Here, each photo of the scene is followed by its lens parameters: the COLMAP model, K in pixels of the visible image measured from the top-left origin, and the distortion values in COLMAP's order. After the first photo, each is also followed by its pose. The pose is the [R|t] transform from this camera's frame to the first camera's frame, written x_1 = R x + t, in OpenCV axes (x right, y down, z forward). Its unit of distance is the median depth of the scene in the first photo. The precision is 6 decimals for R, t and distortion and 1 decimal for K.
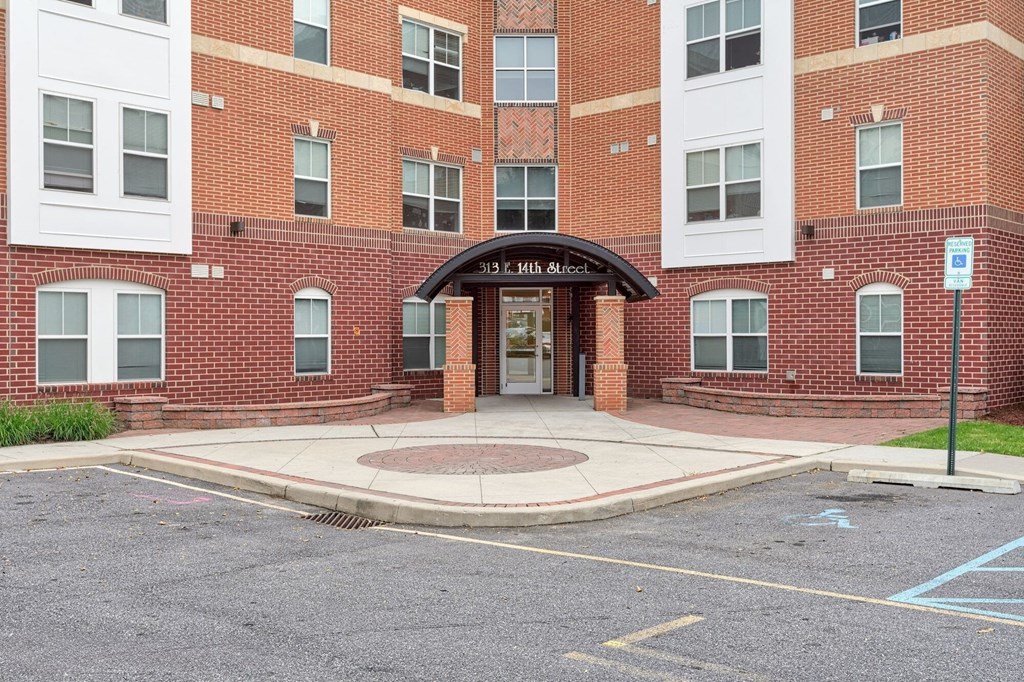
lens RADIAL K [[1033.2, 0, 511.5], [0, 1033.2, 329.8], [0, 0, 1]] dist [0.031113, -0.017319]
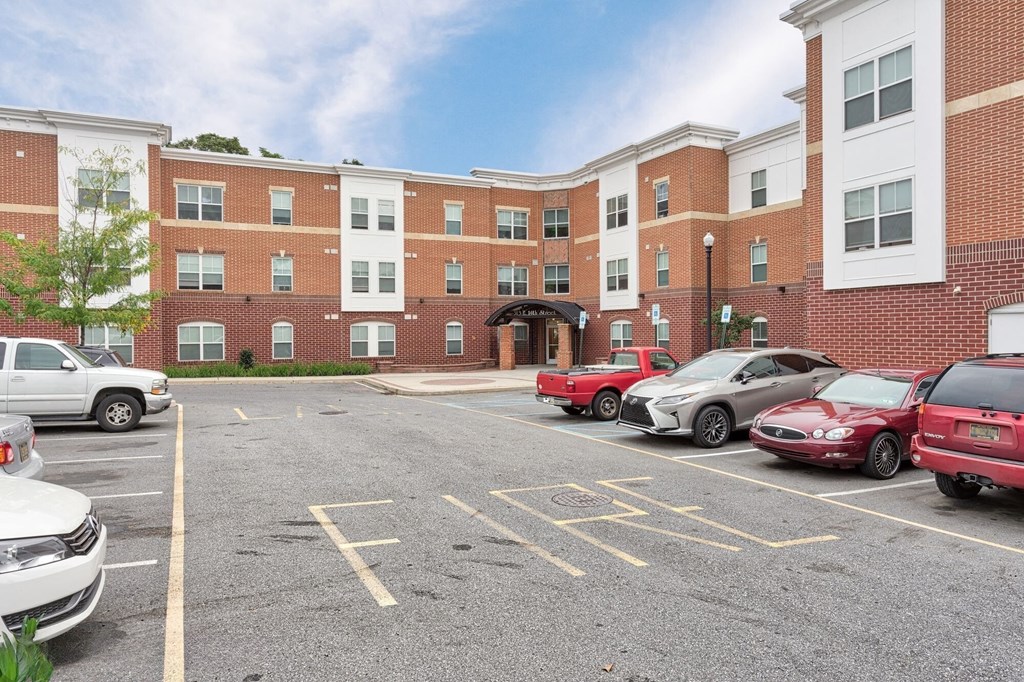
lens RADIAL K [[616.8, 0, 485.2], [0, 616.8, 332.4], [0, 0, 1]] dist [-0.000091, 0.000071]
pose [[0.935487, -0.003344, -0.353346, 0.432174], [0.005627, 0.999969, 0.005434, -0.020871], [0.353317, -0.007072, 0.935477, -0.431125]]
